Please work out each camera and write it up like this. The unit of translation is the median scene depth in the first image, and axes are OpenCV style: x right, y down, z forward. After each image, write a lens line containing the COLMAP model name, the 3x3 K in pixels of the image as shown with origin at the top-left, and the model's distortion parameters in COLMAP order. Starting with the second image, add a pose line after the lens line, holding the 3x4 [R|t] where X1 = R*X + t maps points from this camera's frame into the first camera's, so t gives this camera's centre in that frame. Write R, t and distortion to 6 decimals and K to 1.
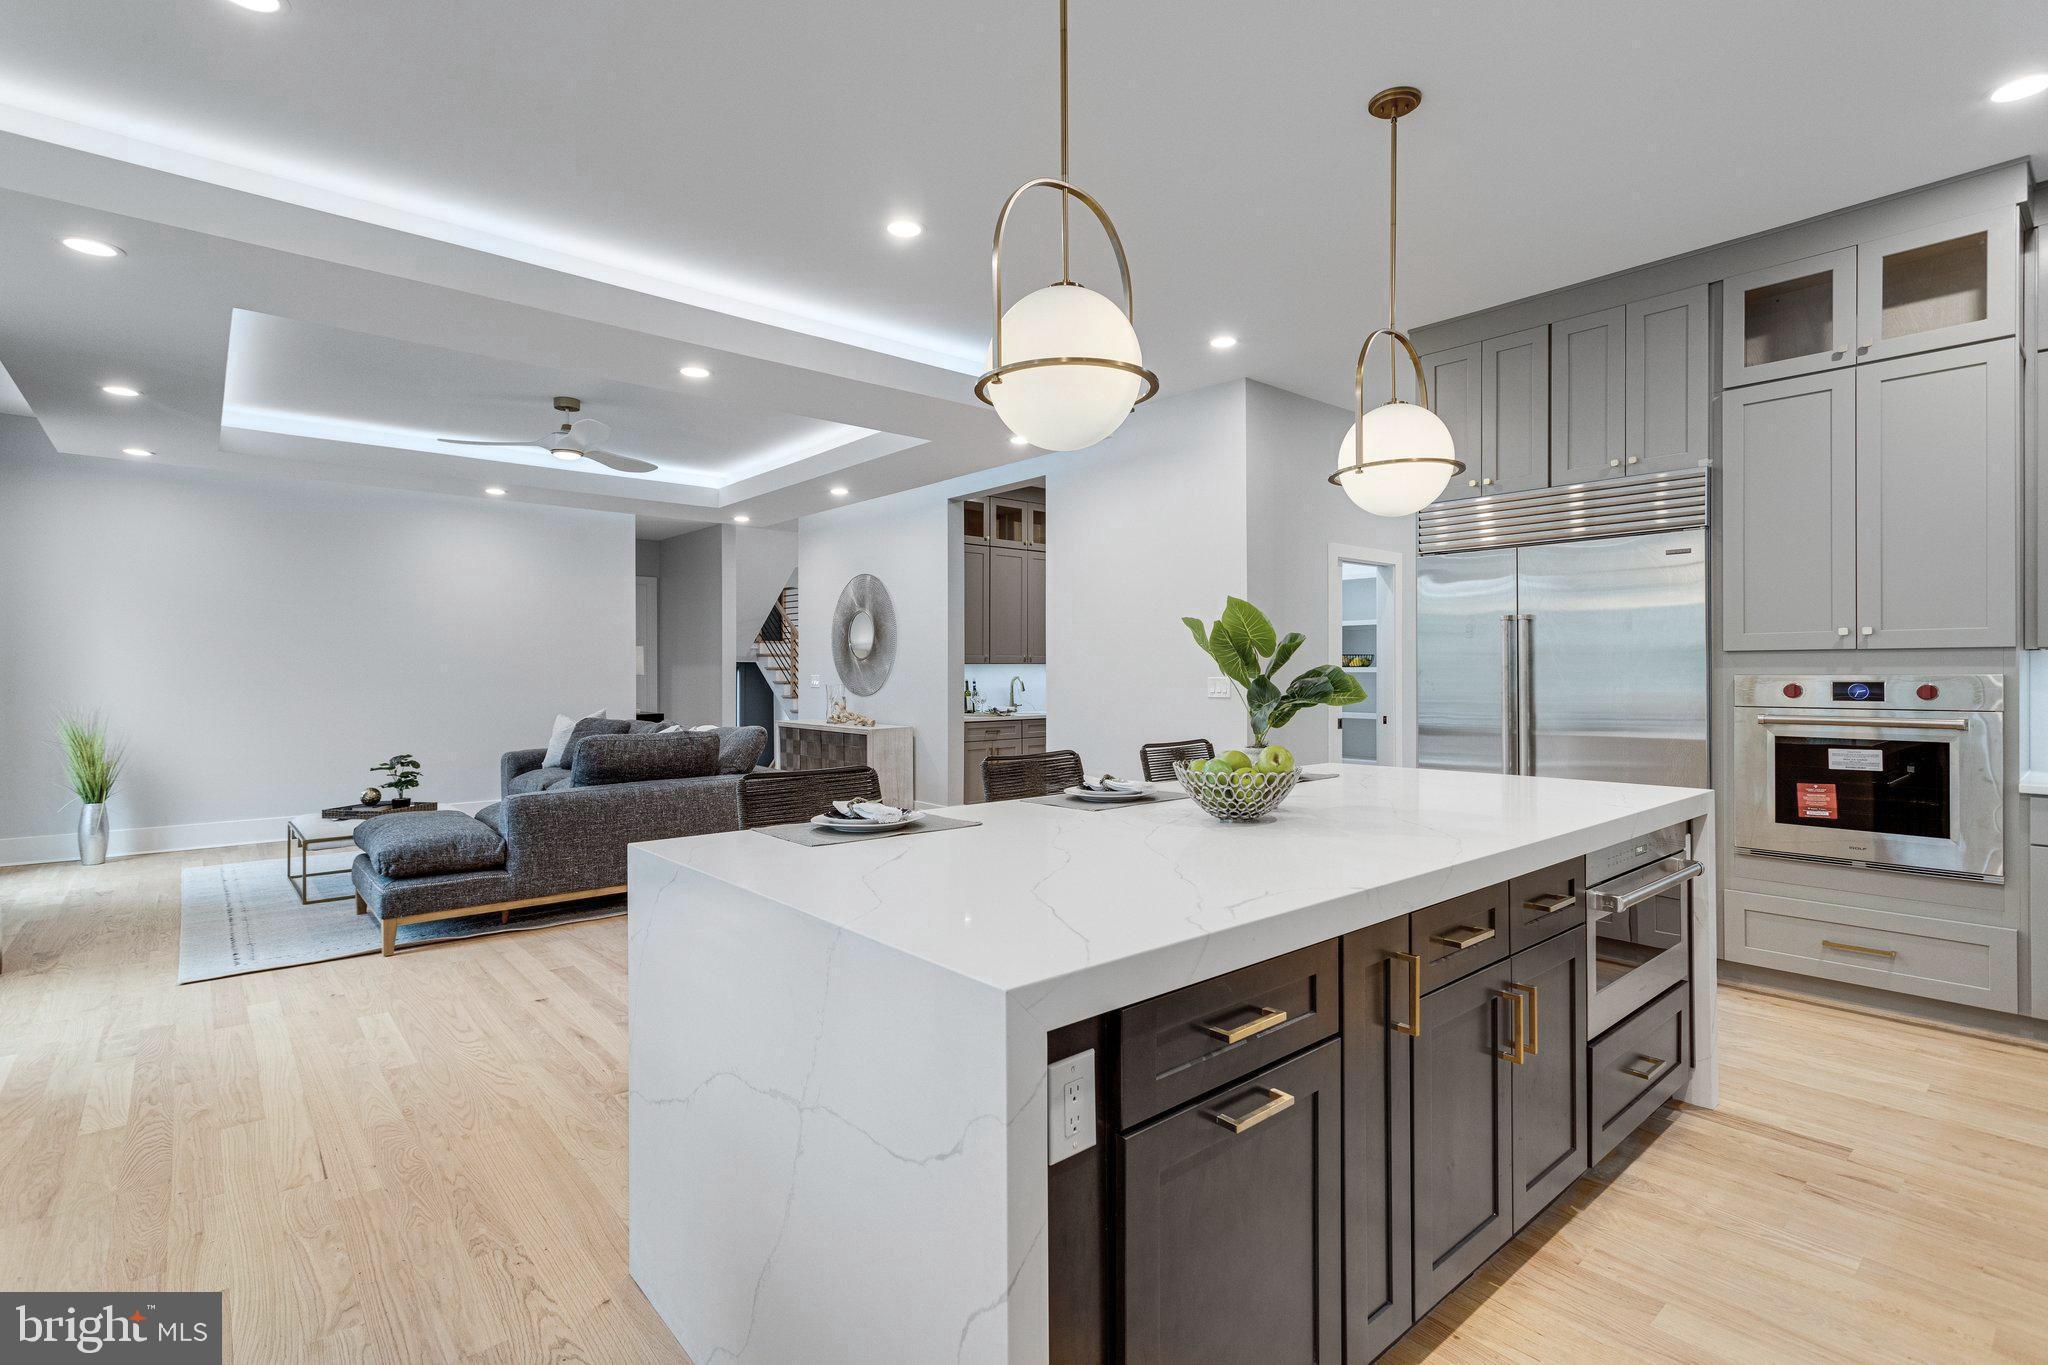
lens RADIAL K [[987.9, 0, 1006.4], [0, 987.9, 670.6], [0, 0, 1]] dist [0.004666, -0.000166]
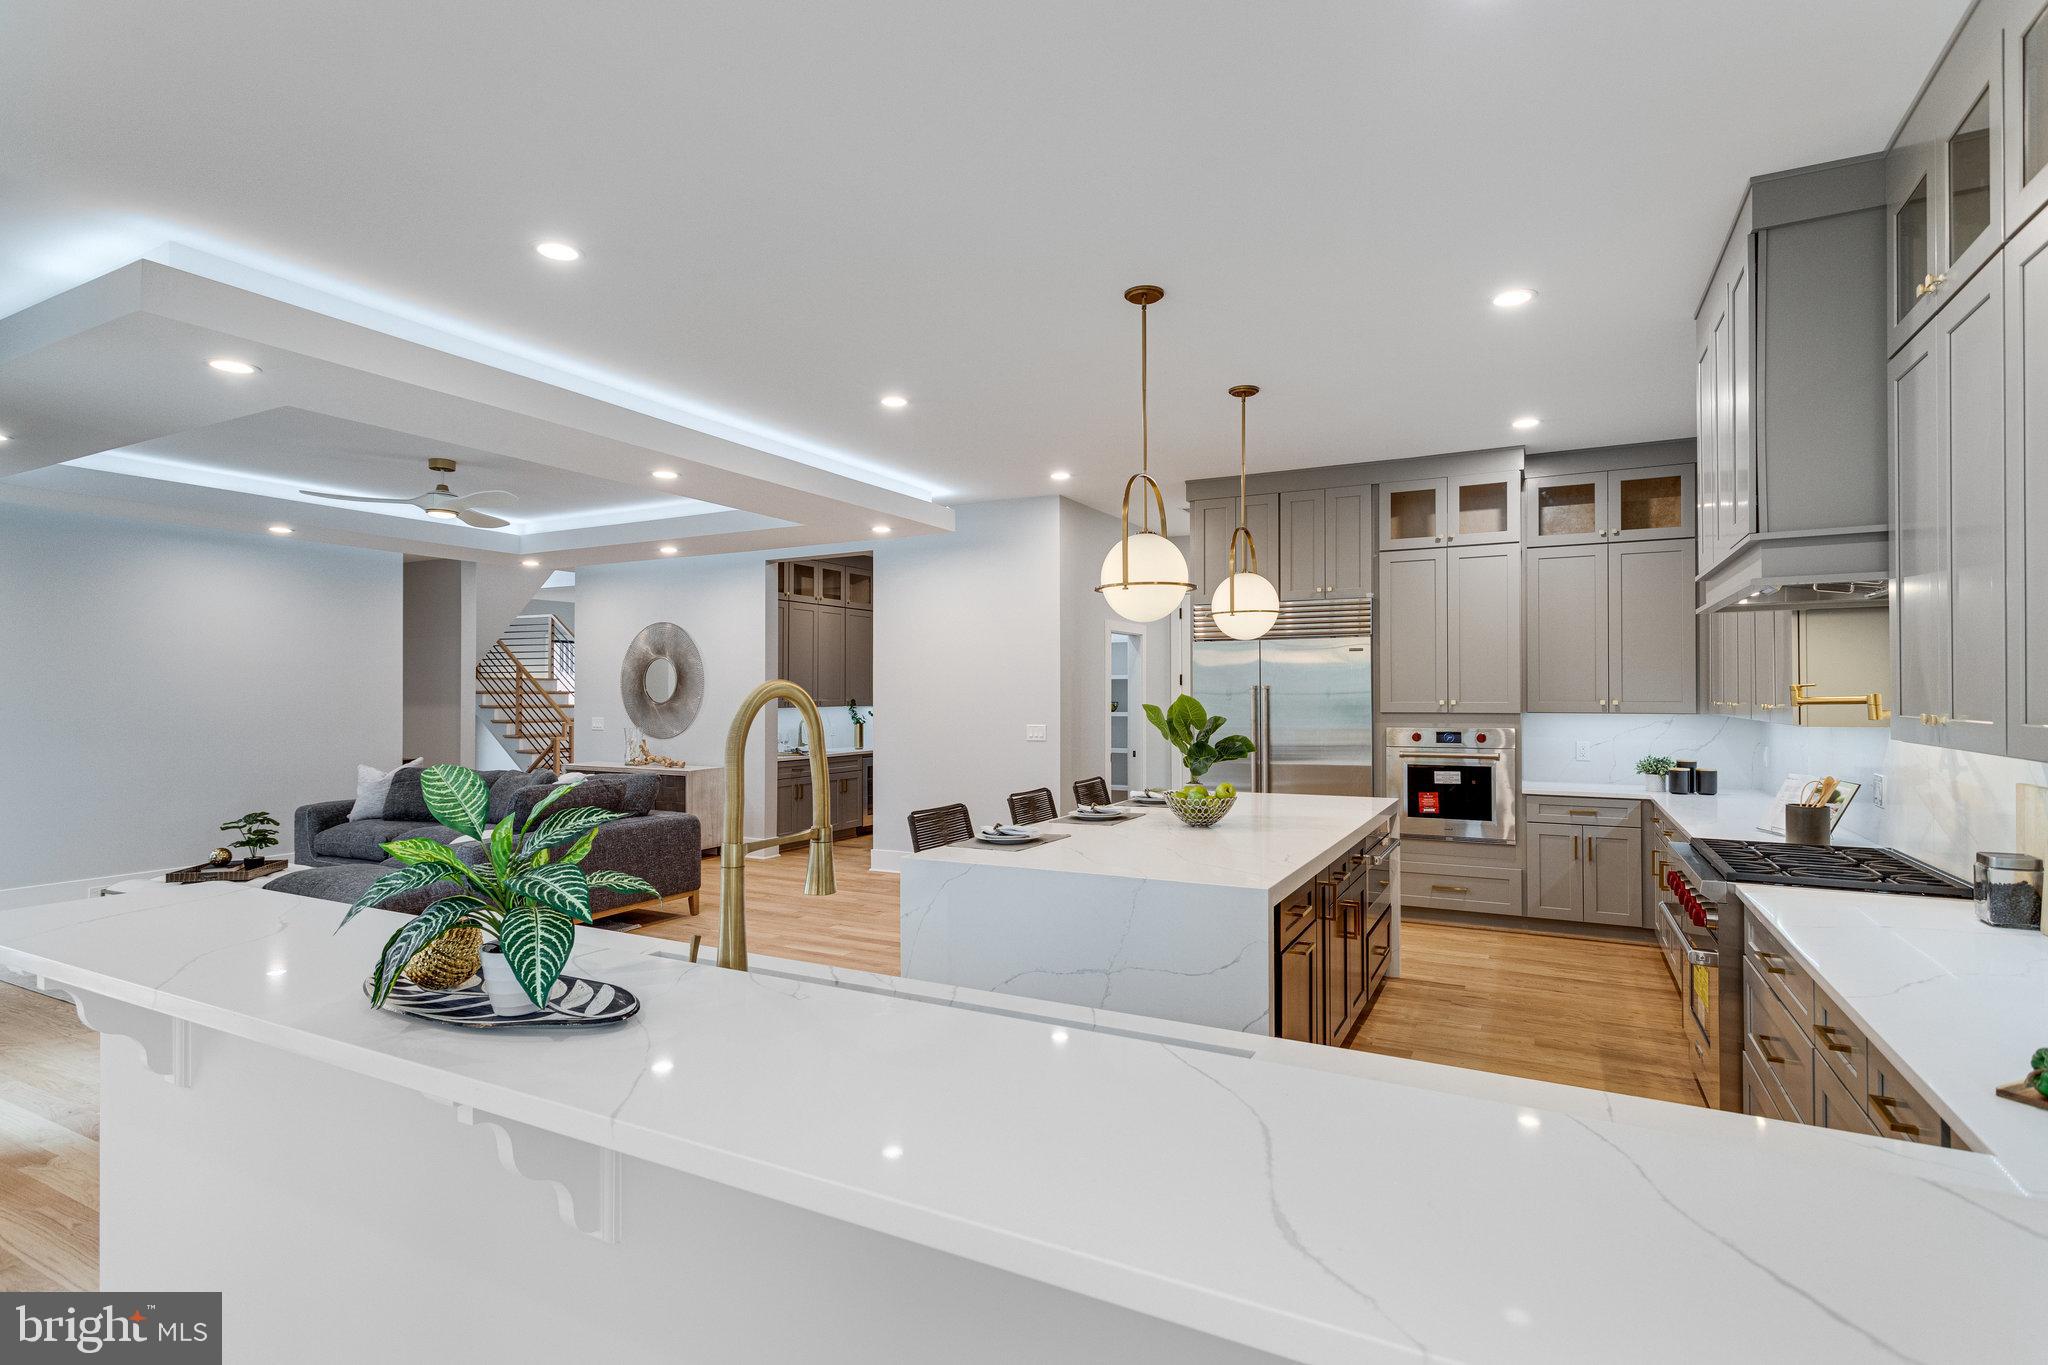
lens RADIAL K [[987.9, 0, 1041.1], [0, 987.9, 688.8], [0, 0, 1]] dist [0.004666, -0.000166]
pose [[0.929370, 0.003733, 0.369130, -0.387182], [-0.000399, 0.999958, -0.009107, -0.042993], [-0.369148, 0.008317, 0.929333, -0.297436]]
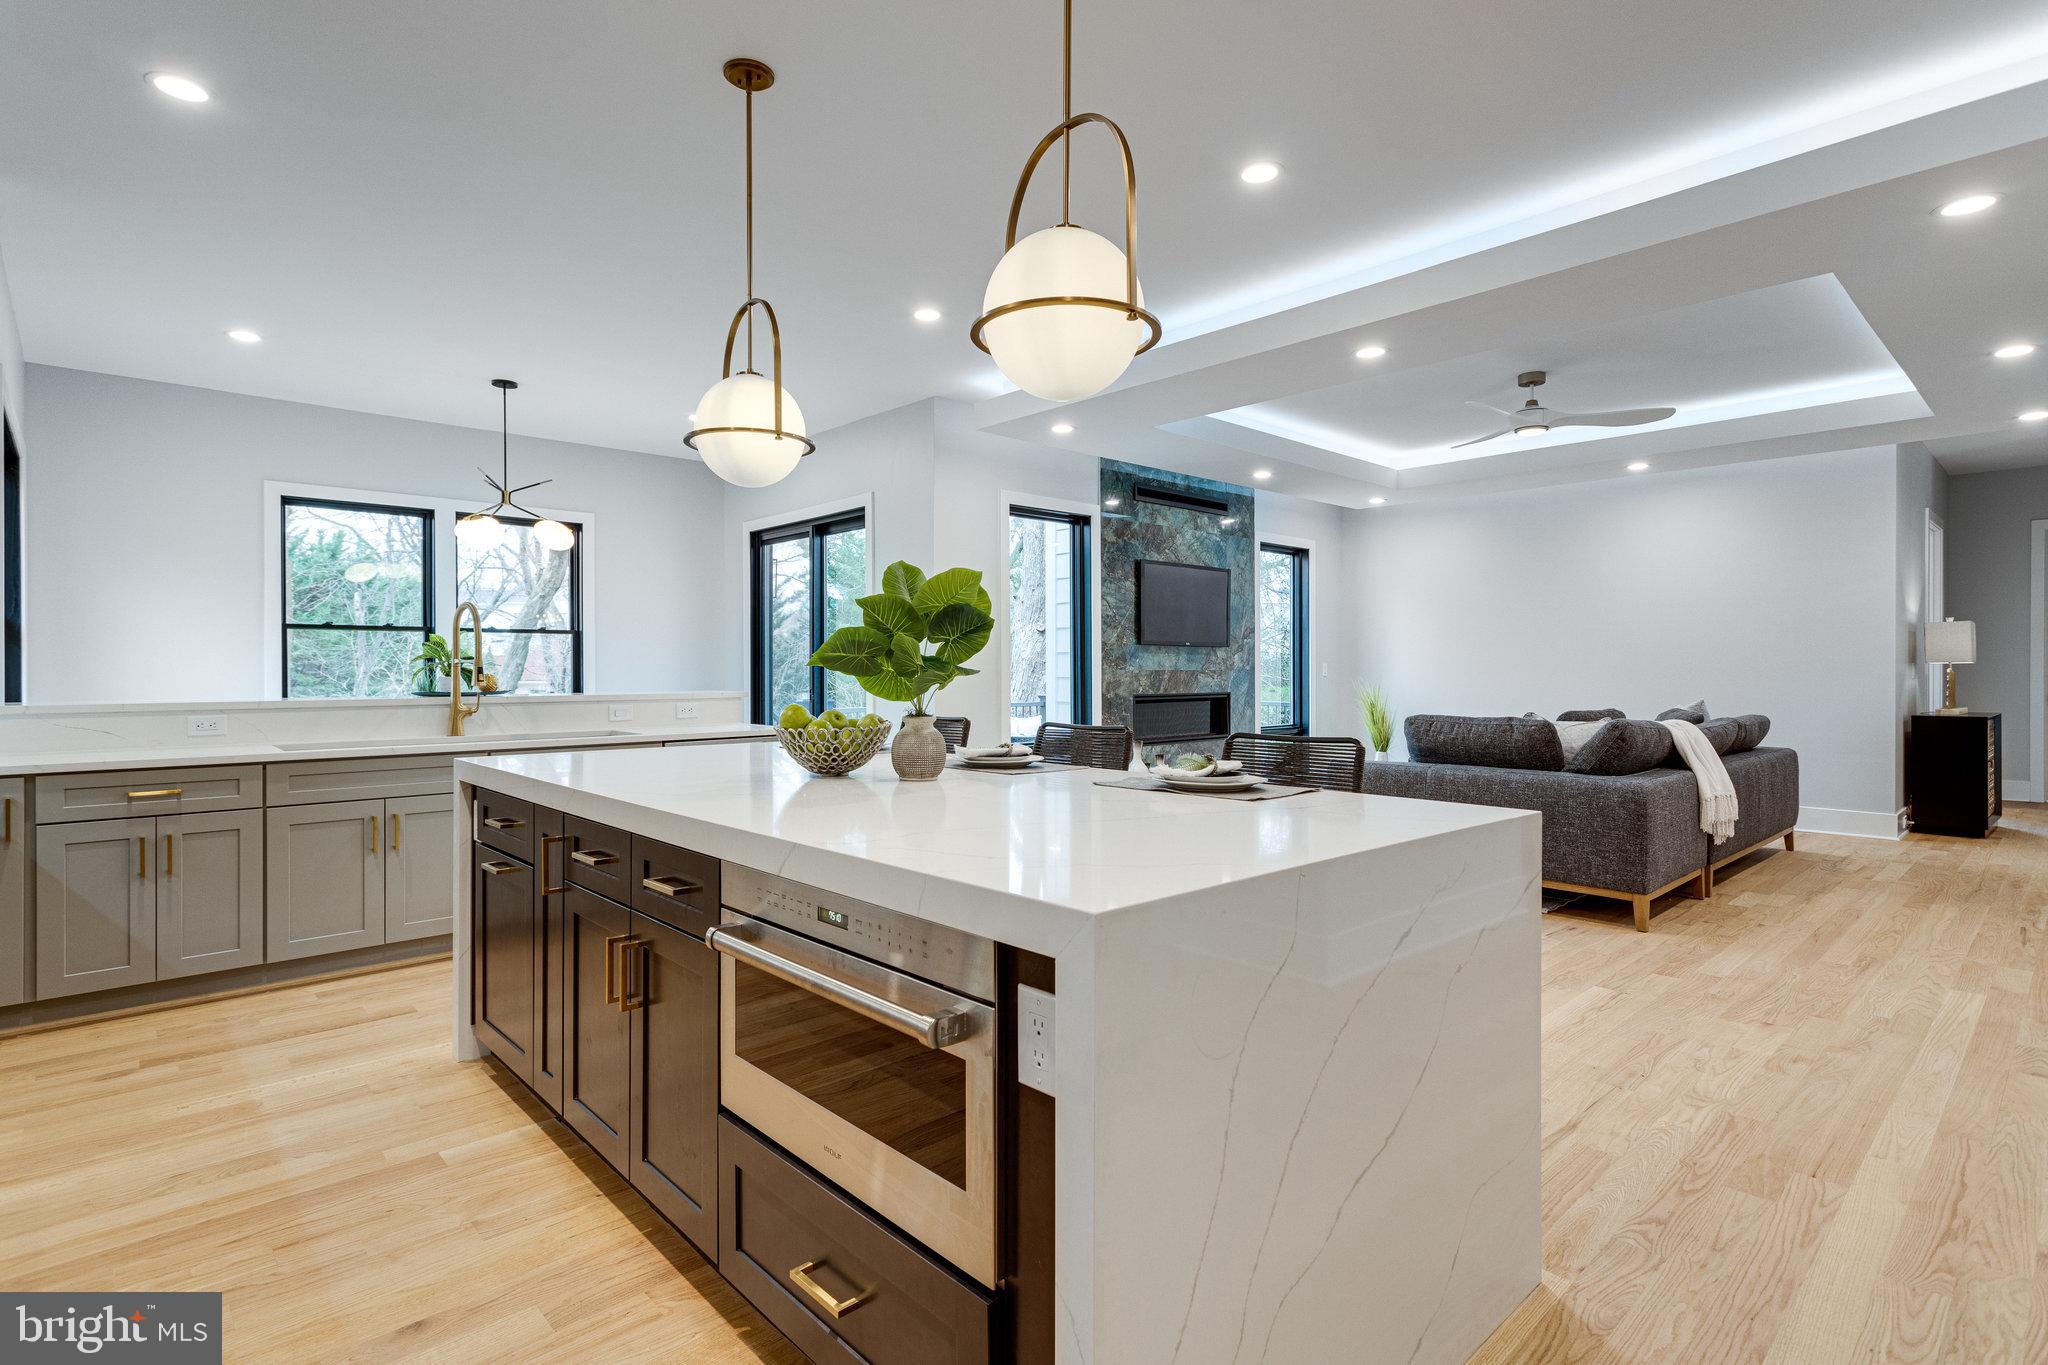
lens RADIAL K [[987.9, 0, 1010.8], [0, 987.9, 678.2], [0, 0, 1]] dist [0.004666, -0.000166]
pose [[0.039298, 0.014327, -0.999125, 0.811710], [-0.001330, 0.999897, 0.014285, 0.017681], [0.999227, 0.000767, 0.039313, 0.712096]]
